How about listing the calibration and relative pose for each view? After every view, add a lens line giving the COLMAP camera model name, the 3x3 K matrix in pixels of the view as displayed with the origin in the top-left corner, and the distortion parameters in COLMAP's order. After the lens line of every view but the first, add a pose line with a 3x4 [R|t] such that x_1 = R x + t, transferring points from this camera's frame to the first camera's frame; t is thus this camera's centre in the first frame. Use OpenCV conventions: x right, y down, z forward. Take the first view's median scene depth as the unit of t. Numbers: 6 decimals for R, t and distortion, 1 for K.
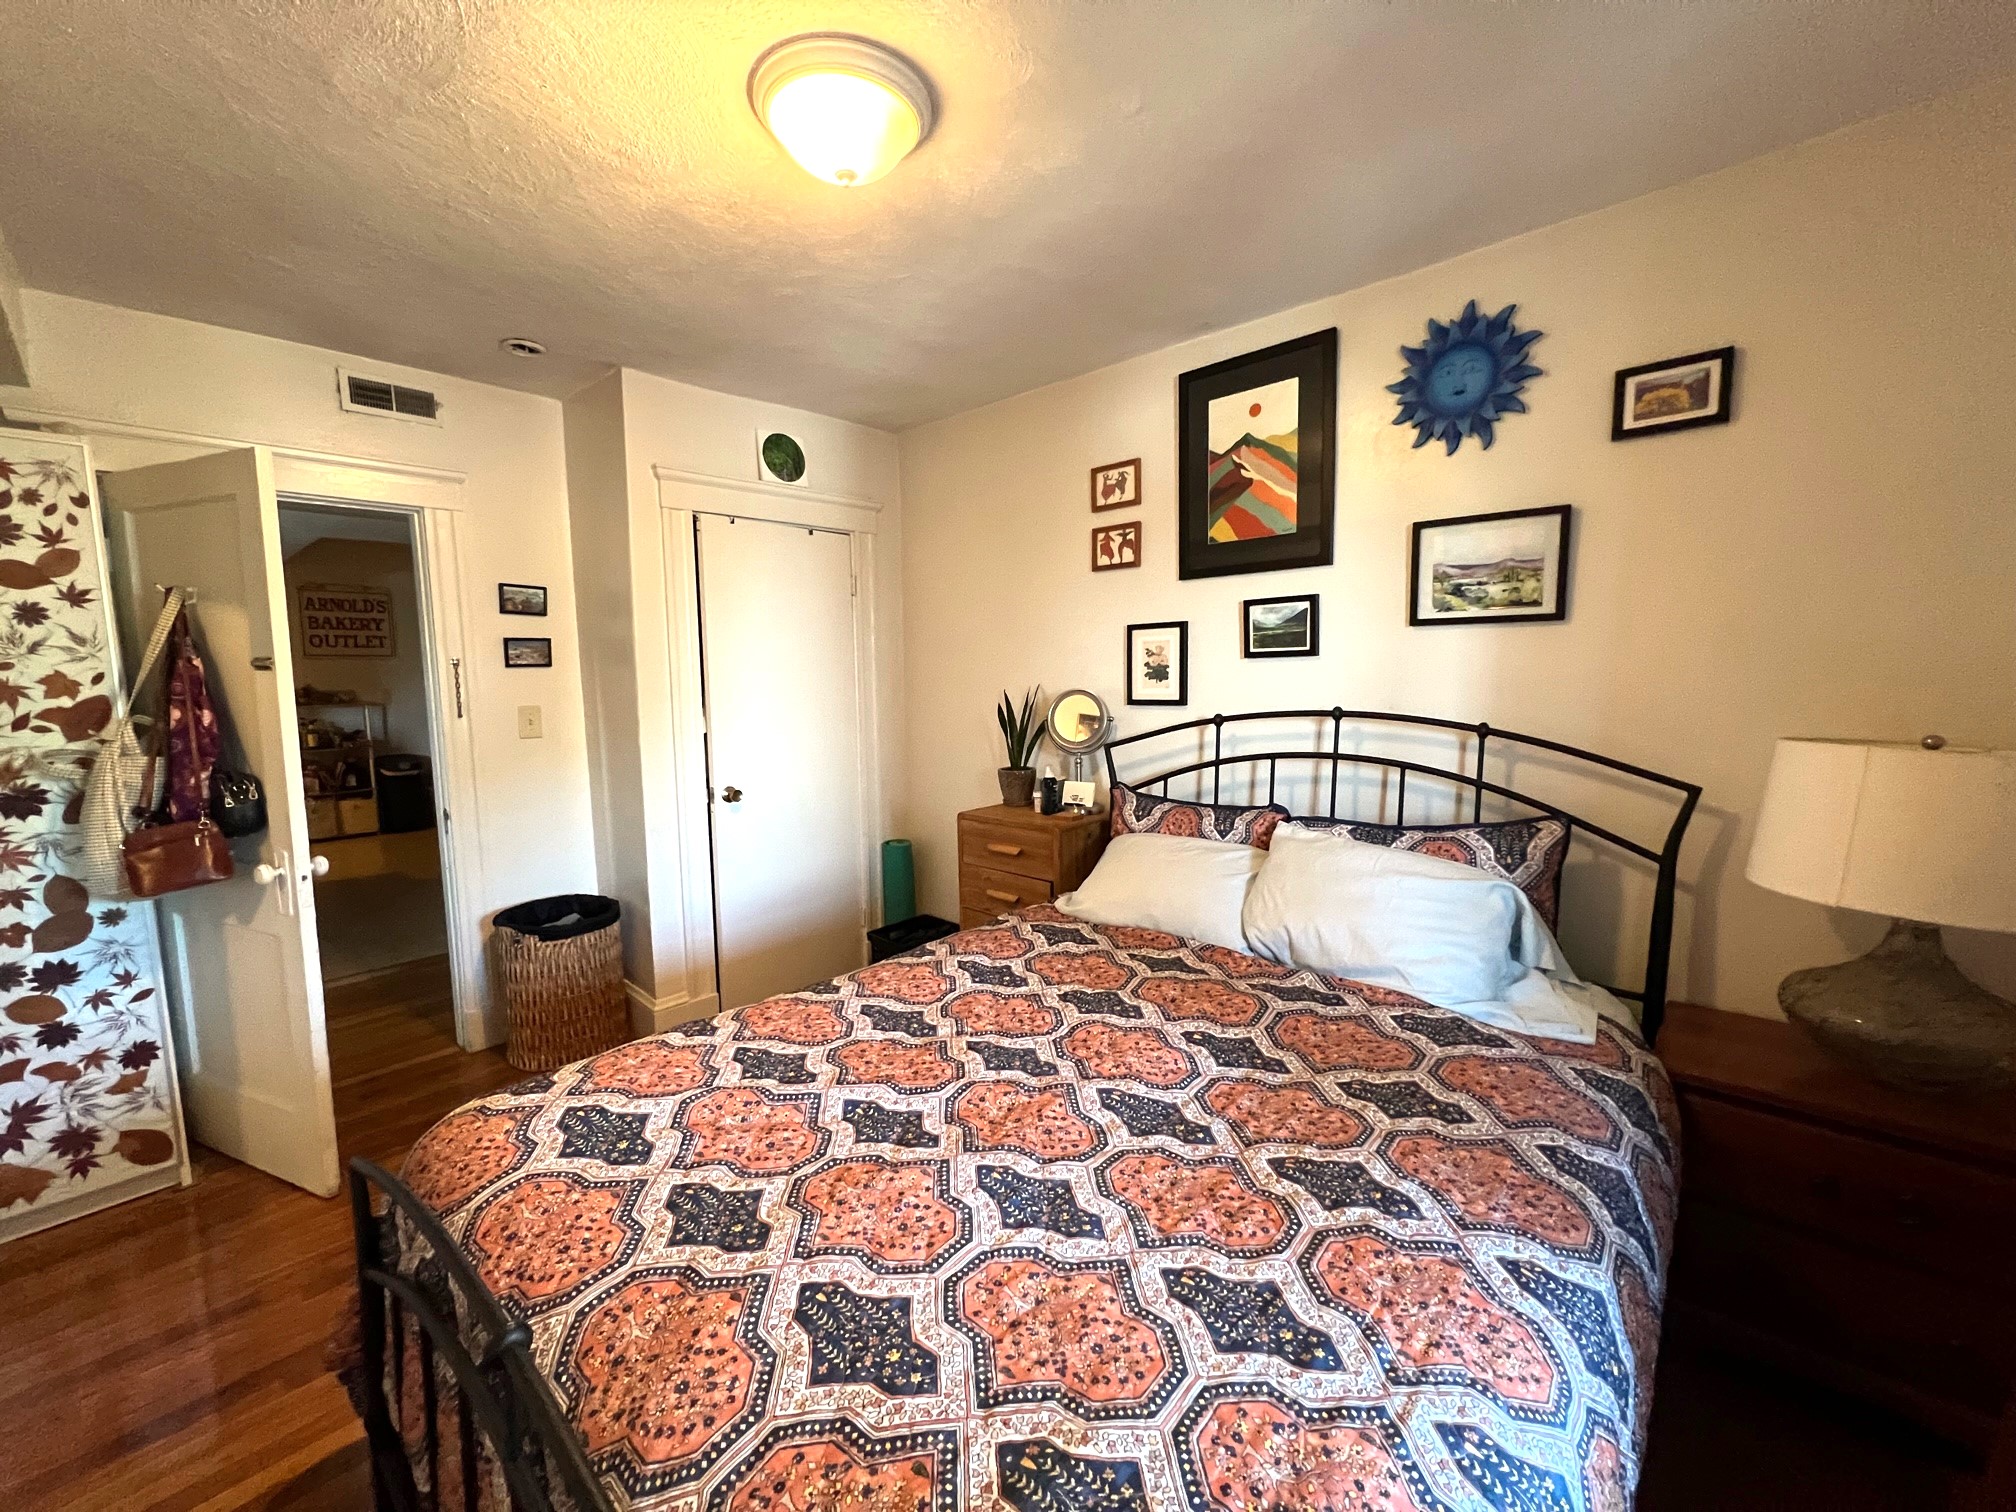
lens RADIAL K [[813.1, 0, 1004.7], [0, 813.1, 754.7], [0, 0, 1]] dist [0.009032, -0.000584]
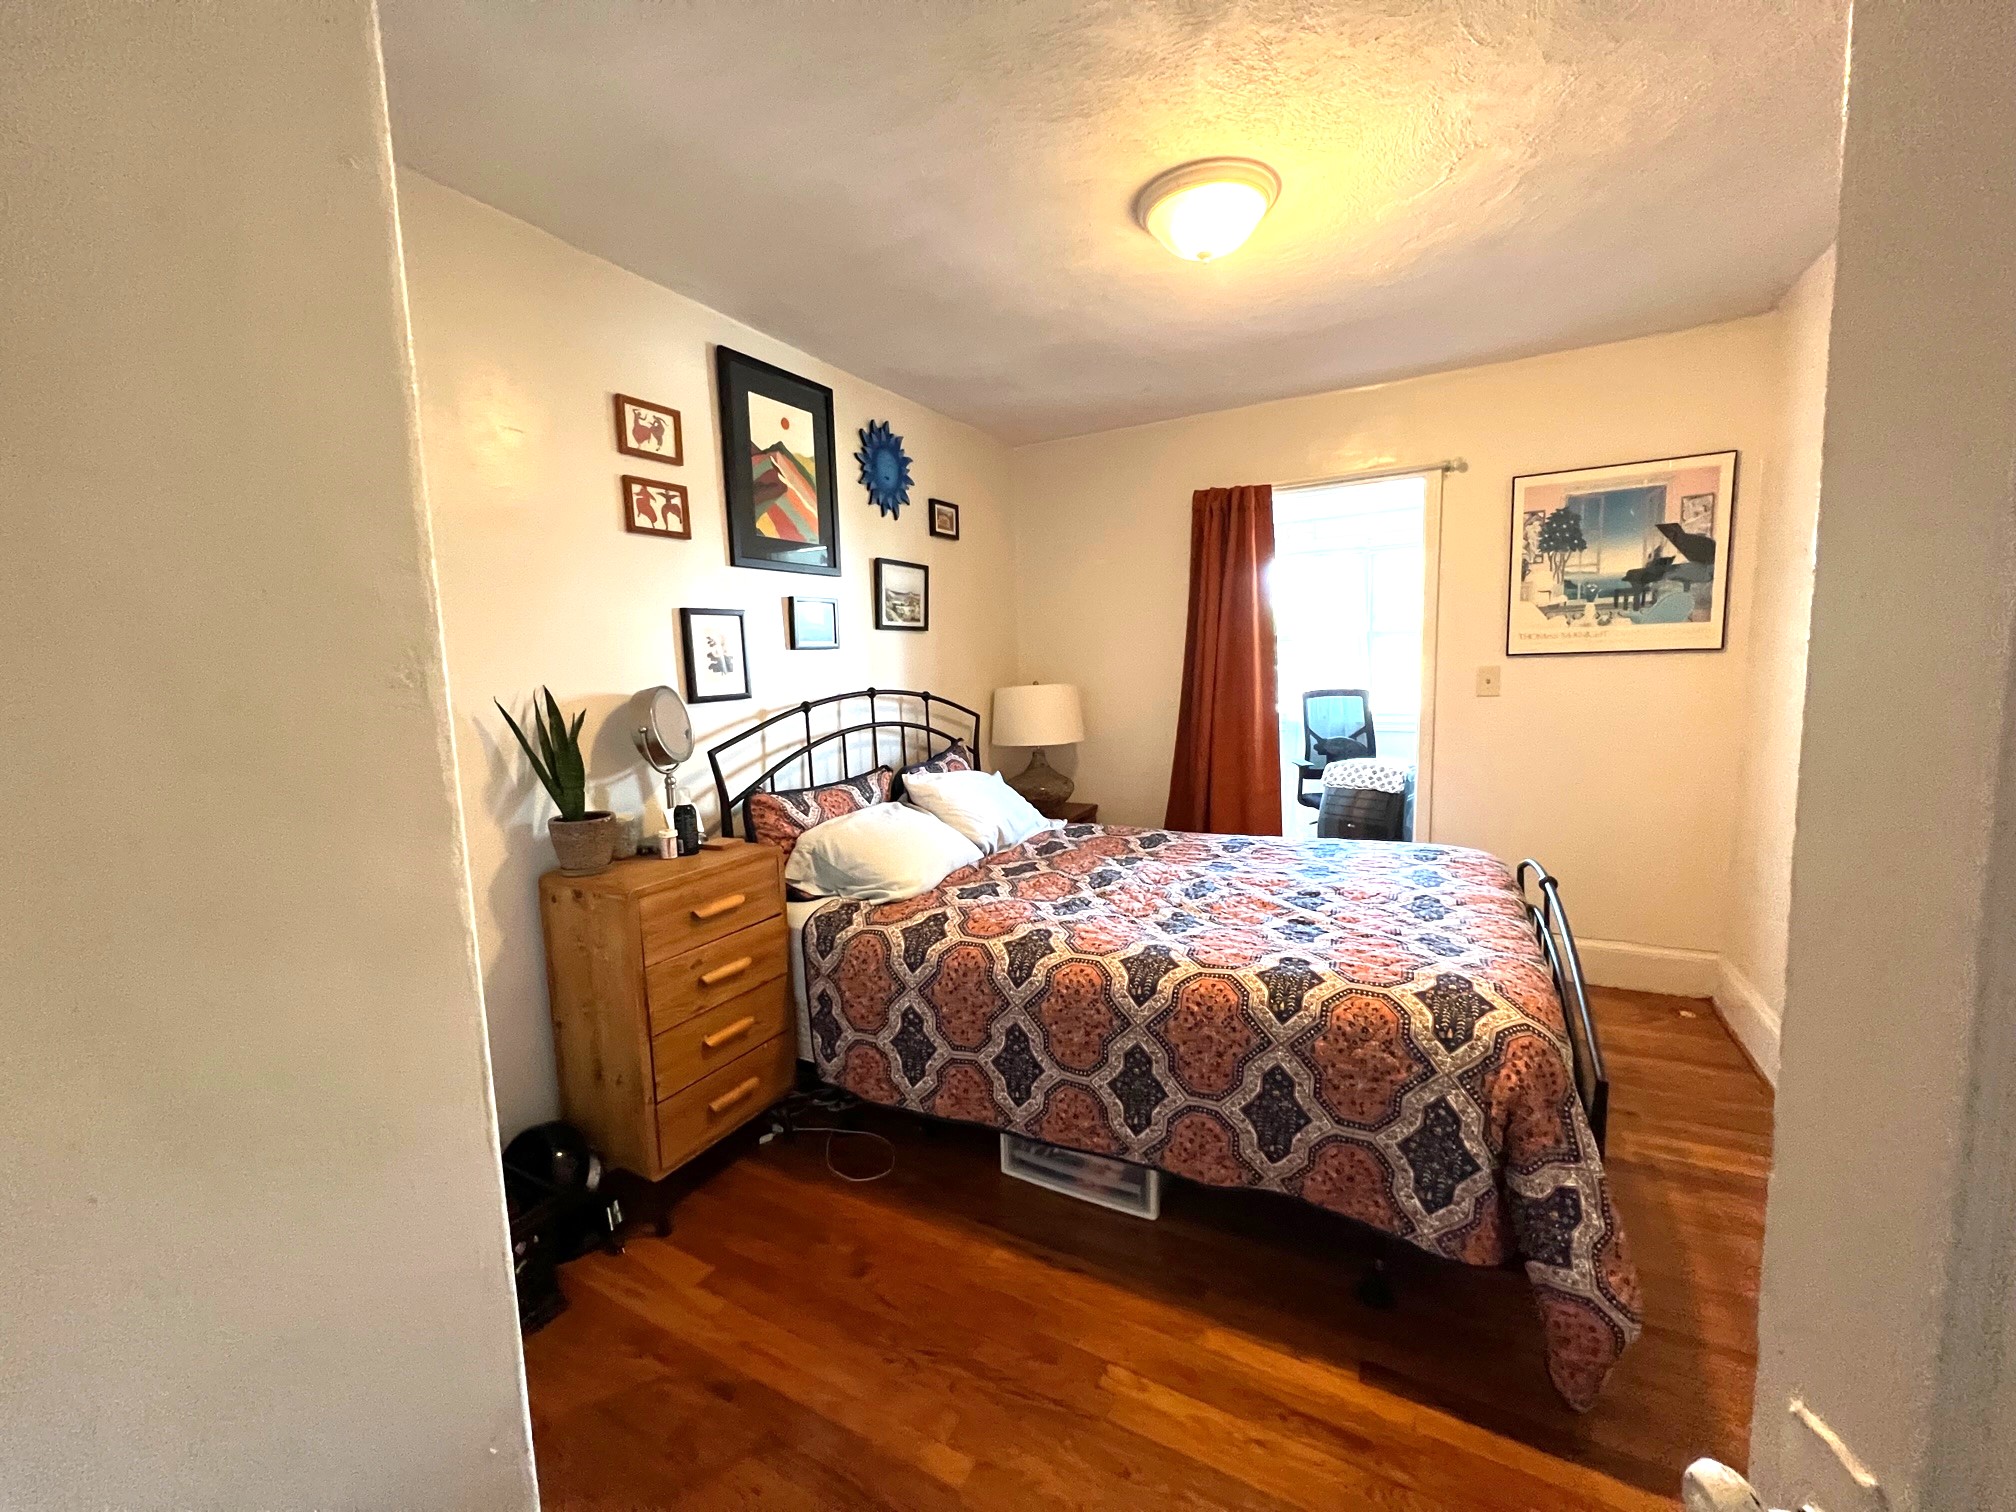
lens RADIAL K [[813.1, 0, 1006.1], [0, 813.1, 753.3], [0, 0, 1]] dist [0.009032, -0.000584]
pose [[-0.242579, -0.090473, 0.965904, -0.852857], [0.137129, 0.982447, 0.126461, -0.083785], [-0.960391, 0.163131, -0.225915, 1.022972]]
